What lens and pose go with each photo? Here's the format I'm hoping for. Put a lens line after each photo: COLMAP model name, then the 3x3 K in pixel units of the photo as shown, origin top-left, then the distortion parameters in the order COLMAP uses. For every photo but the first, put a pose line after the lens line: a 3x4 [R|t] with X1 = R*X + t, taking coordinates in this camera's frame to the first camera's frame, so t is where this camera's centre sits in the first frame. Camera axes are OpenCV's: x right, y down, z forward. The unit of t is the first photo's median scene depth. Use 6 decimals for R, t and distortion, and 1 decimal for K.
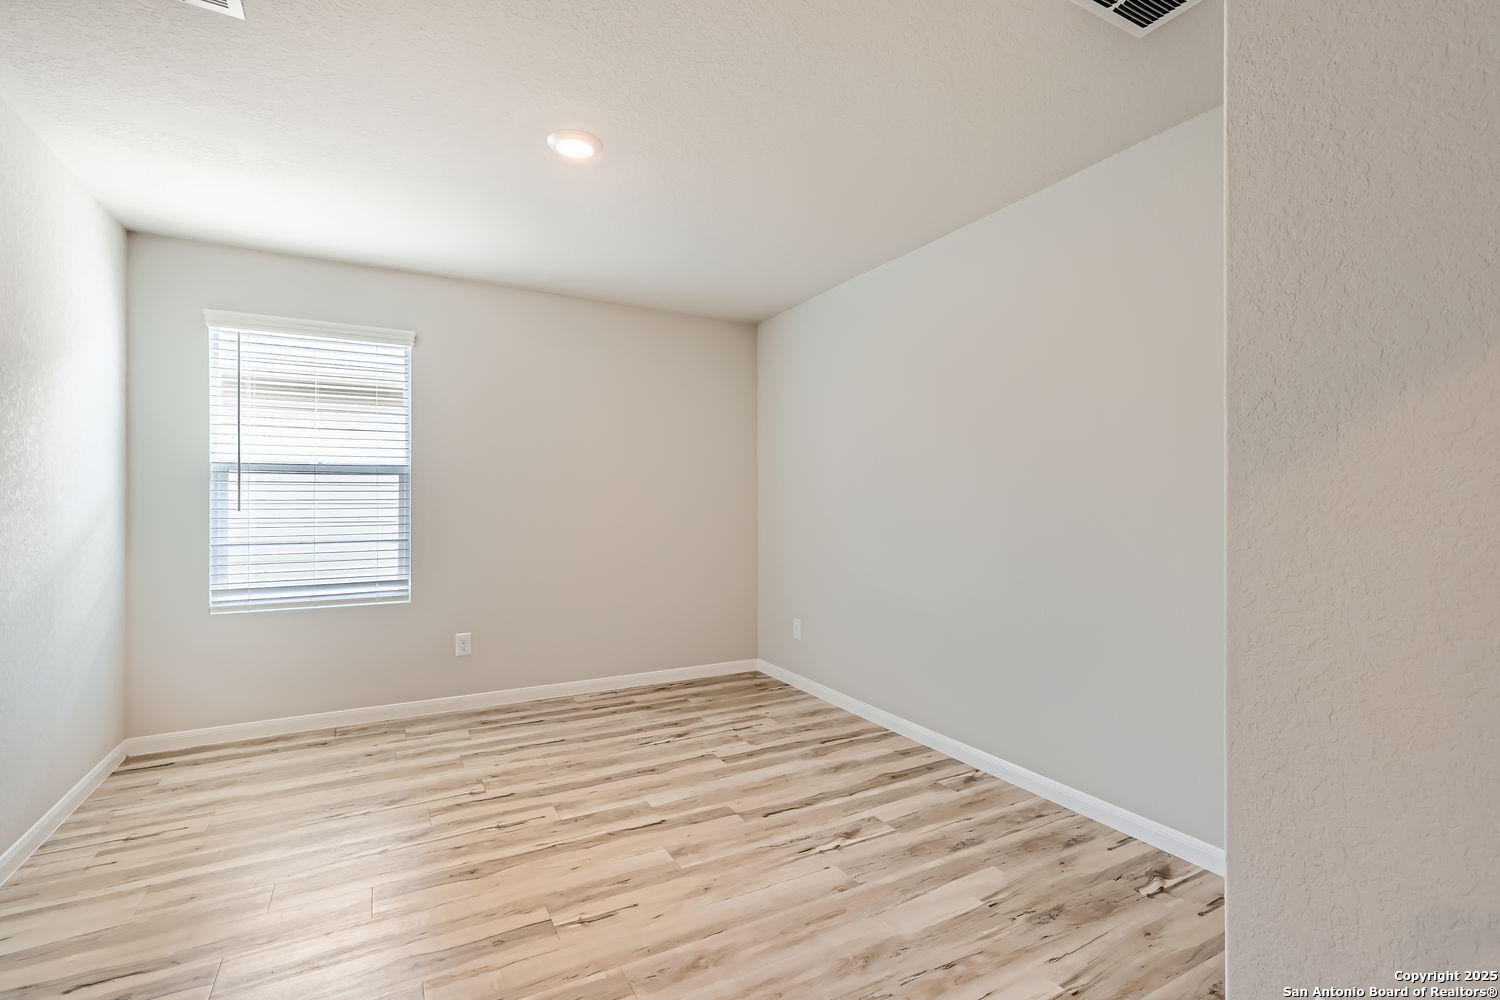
lens RADIAL K [[673.3, 0, 753.9], [0, 673.3, 500.5], [0, 0, 1]] dist [0.004913, -0.000744]
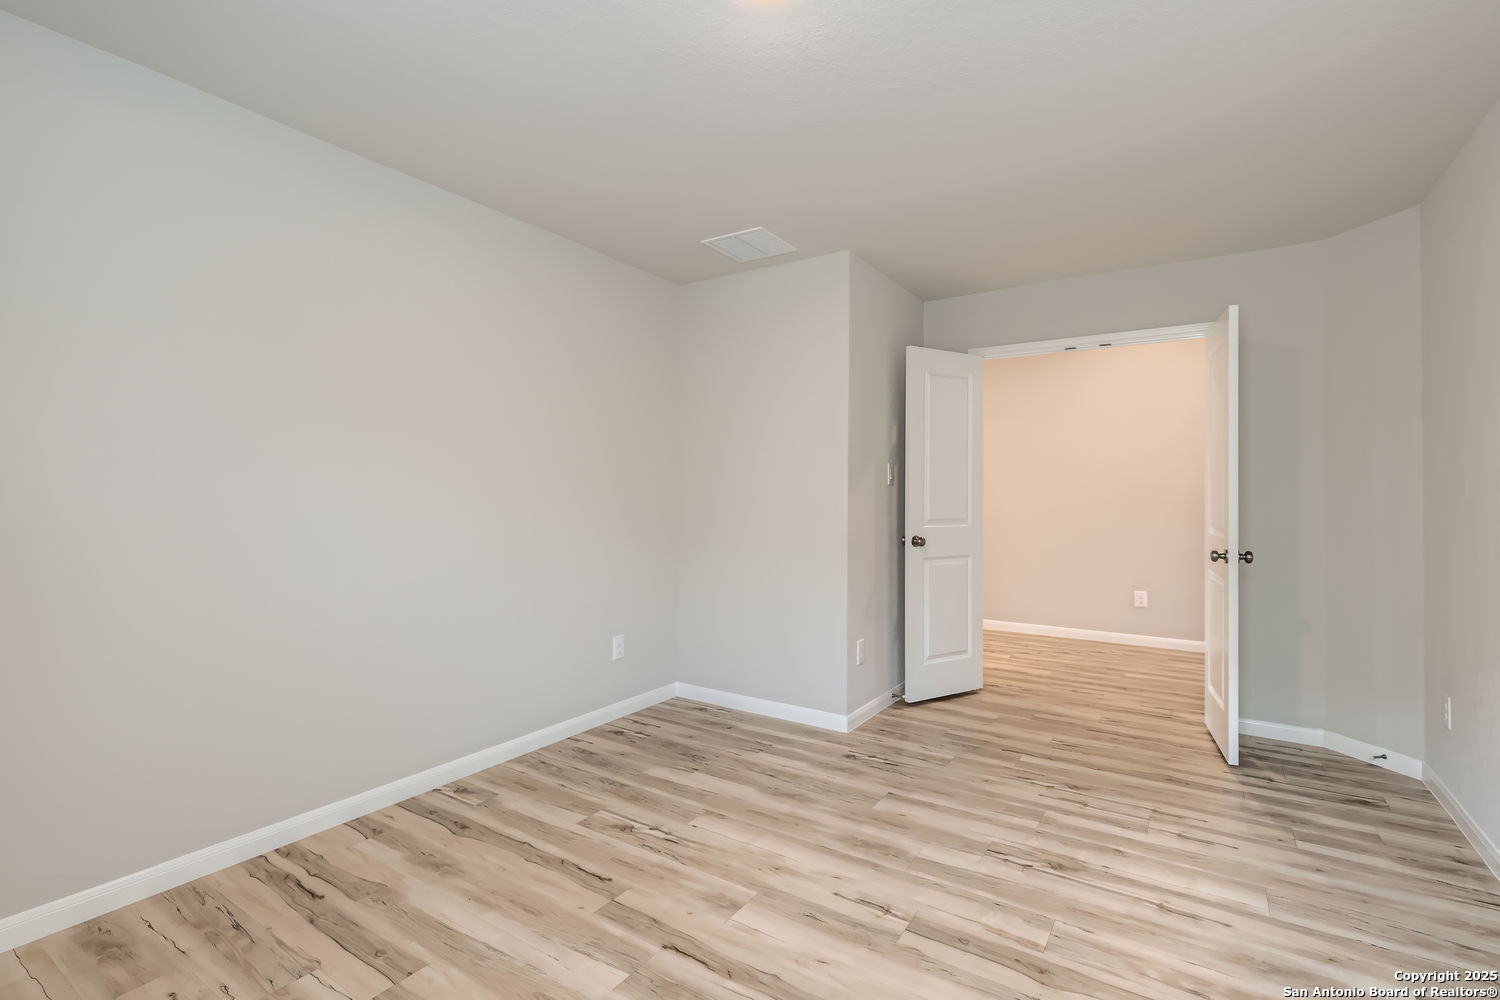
lens RADIAL K [[673.3, 0, 753.9], [0, 673.3, 500.5], [0, 0, 1]] dist [0.004913, -0.000744]
pose [[-0.451105, -0.009737, 0.892418, -0.861695], [-0.006478, 0.999950, 0.007636, 0.002051], [-0.892447, -0.002336, -0.451146, 1.328532]]
